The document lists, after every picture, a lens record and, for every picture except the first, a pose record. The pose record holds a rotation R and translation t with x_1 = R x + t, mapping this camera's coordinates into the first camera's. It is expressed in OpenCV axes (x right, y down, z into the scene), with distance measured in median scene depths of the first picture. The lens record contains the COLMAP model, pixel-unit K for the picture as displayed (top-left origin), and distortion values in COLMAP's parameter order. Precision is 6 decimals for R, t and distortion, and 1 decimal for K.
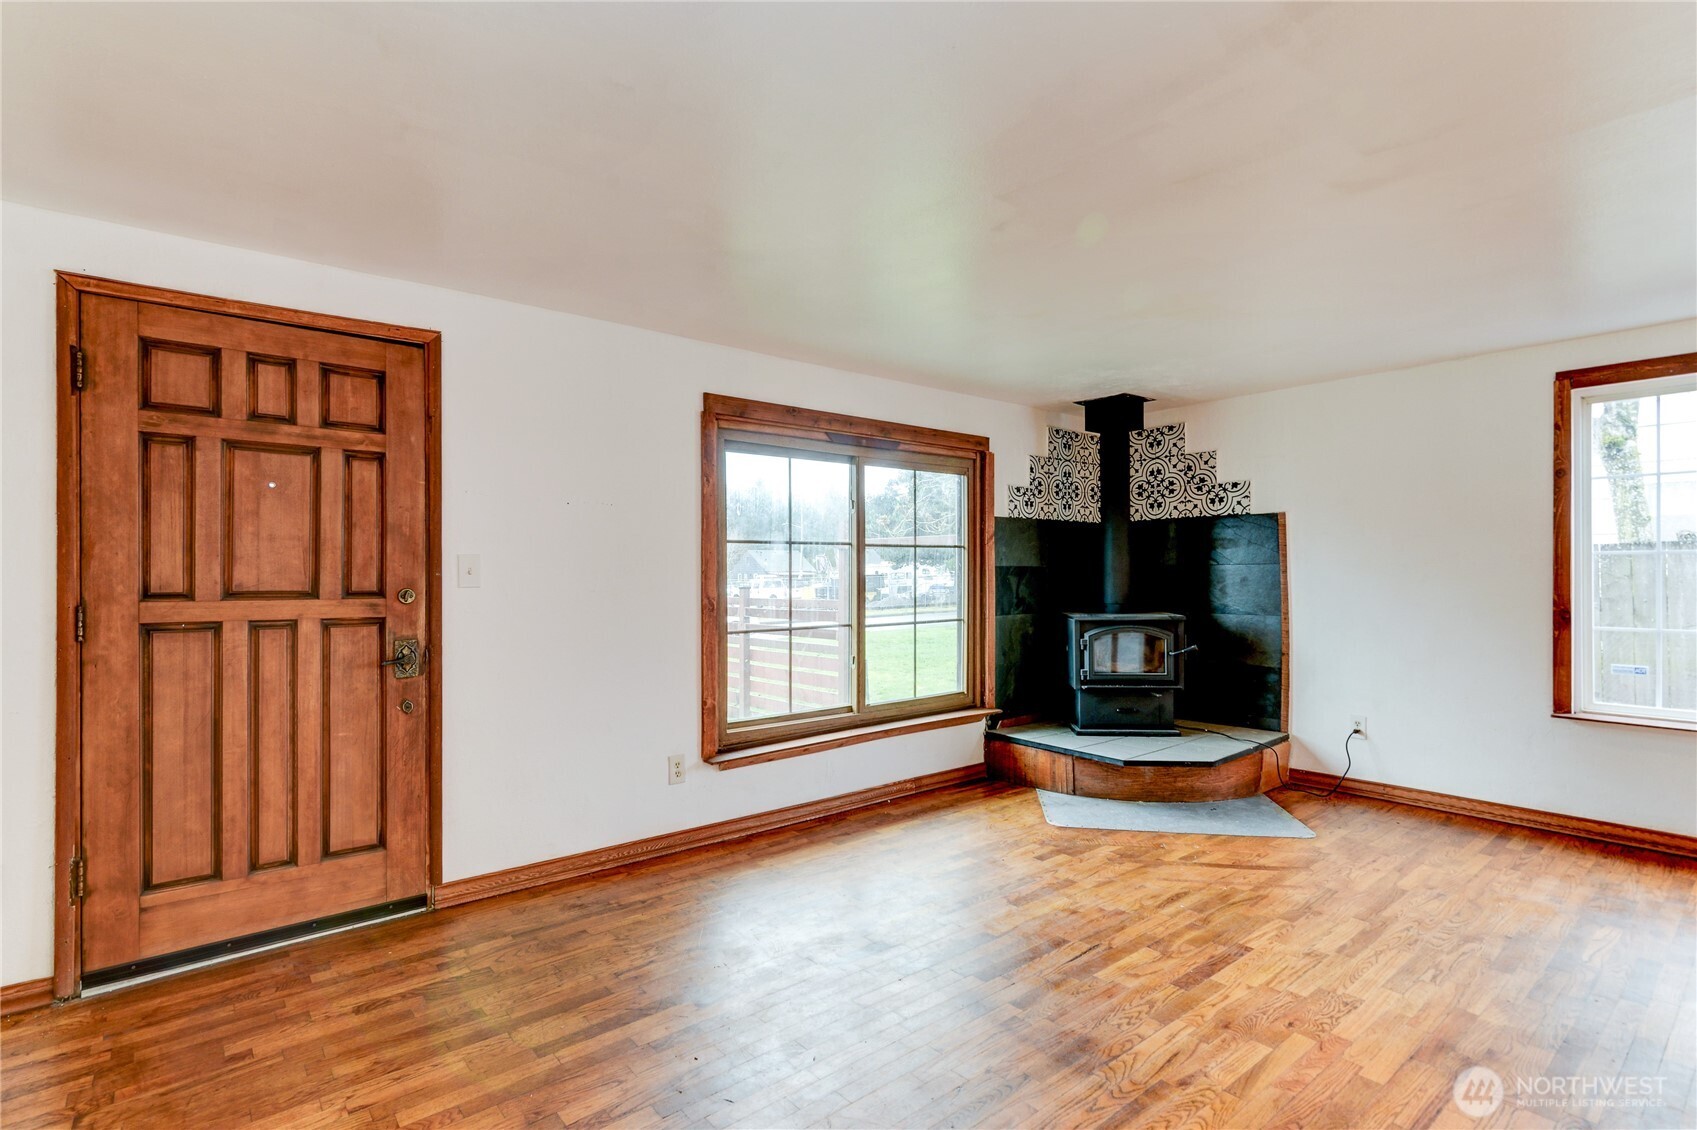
lens RADIAL K [[816.3, 0, 846.5], [0, 816.3, 574.9], [0, 0, 1]] dist [-0.000799, 0.000364]
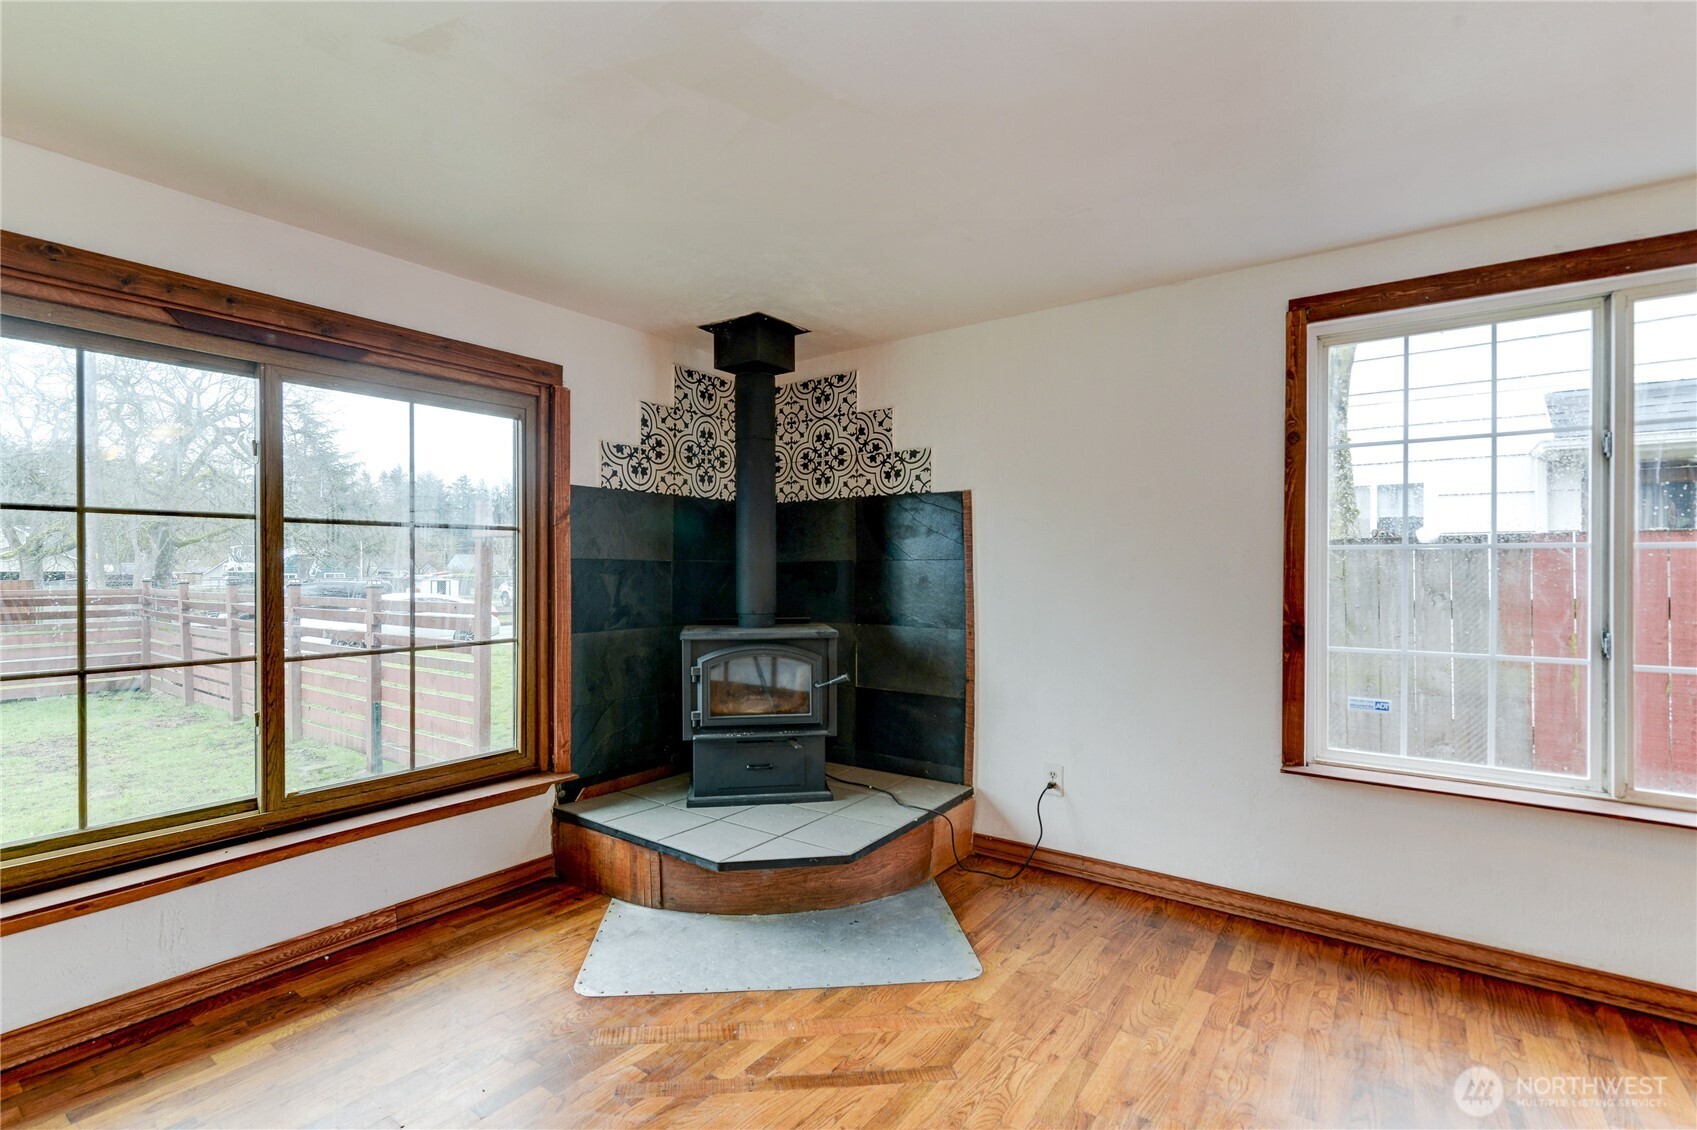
lens RADIAL K [[799.5, 0, 840.0], [0, 799.5, 574.0], [0, 0, 1]] dist [-0.001797, 0.000141]
pose [[0.968321, 0.005431, 0.249651, 0.258464], [-0.006158, 0.999979, 0.002134, -0.001333], [-0.249634, -0.003604, 0.968334, 0.347337]]
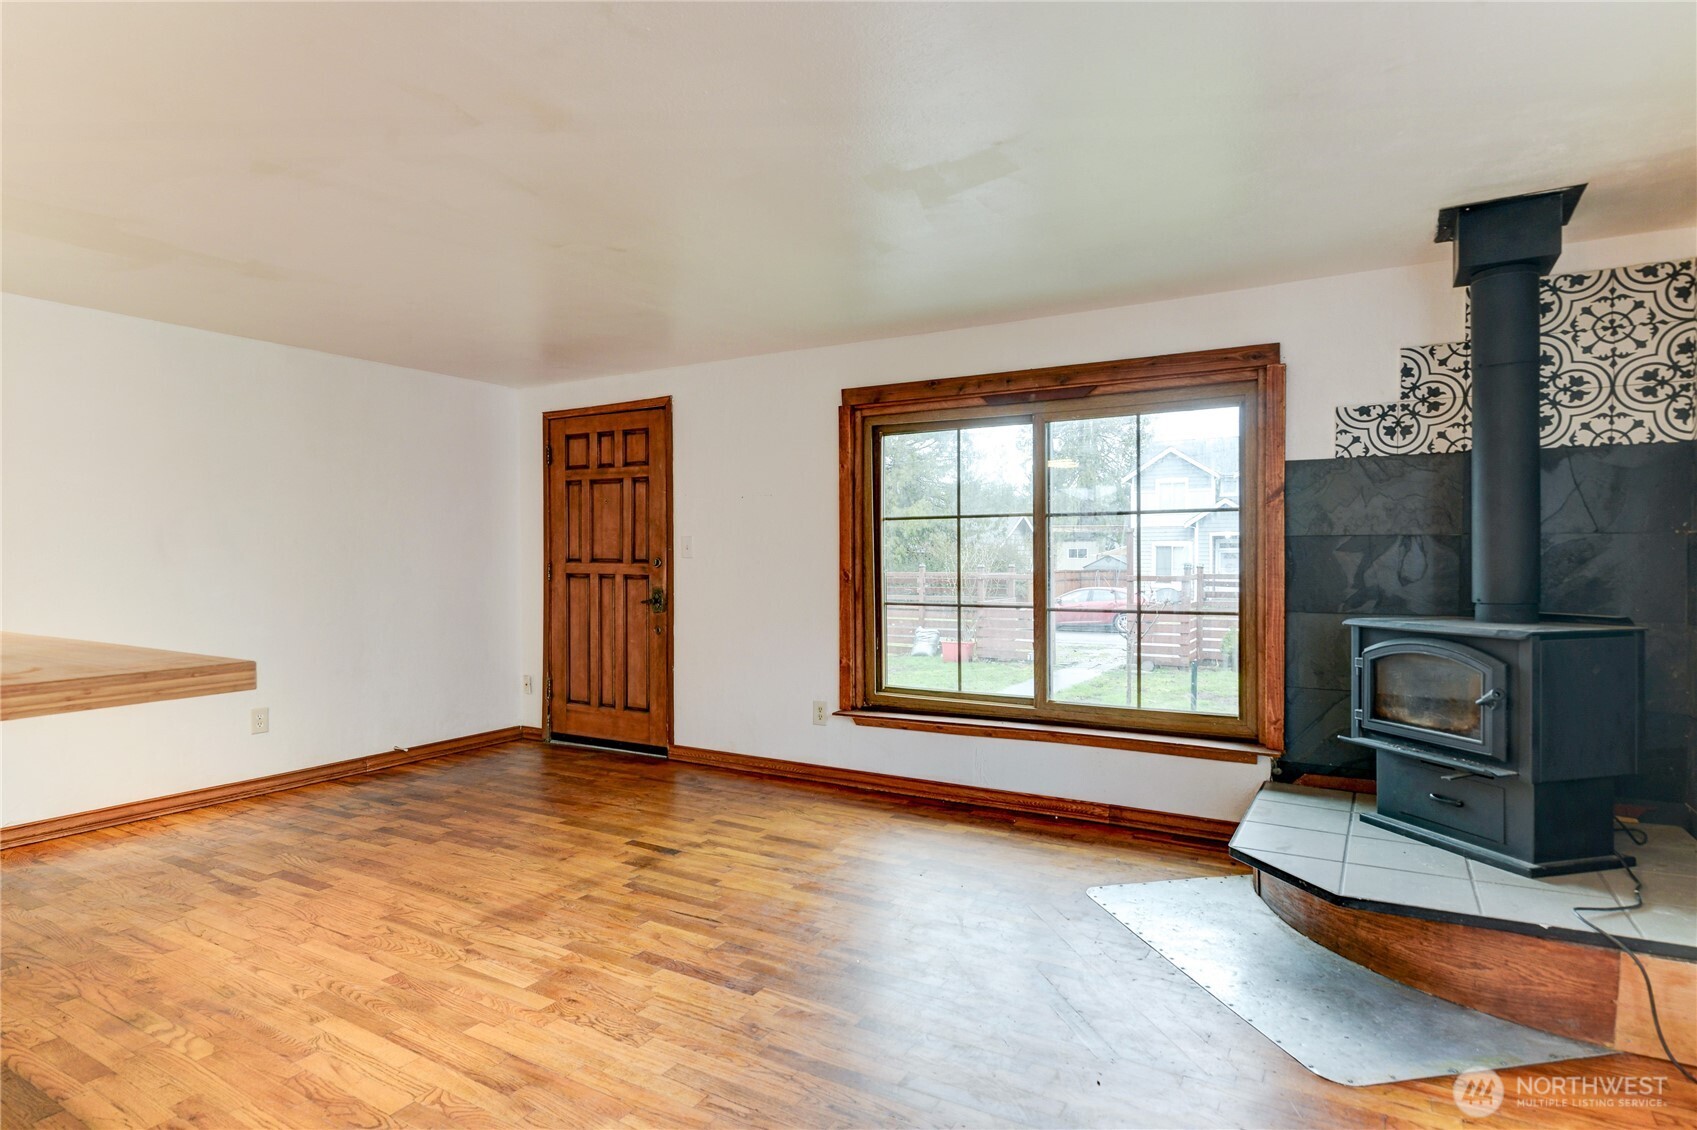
lens RADIAL K [[901.2, 0, 846.6], [0, 901.2, 573.8], [0, 0, 1]] dist [0.000894, 0.000072]
pose [[0.354216, 0.020104, -0.934947, 0.823361], [-0.003377, 0.999790, 0.020218, 0.006789], [0.935157, -0.004004, 0.354210, 0.457396]]
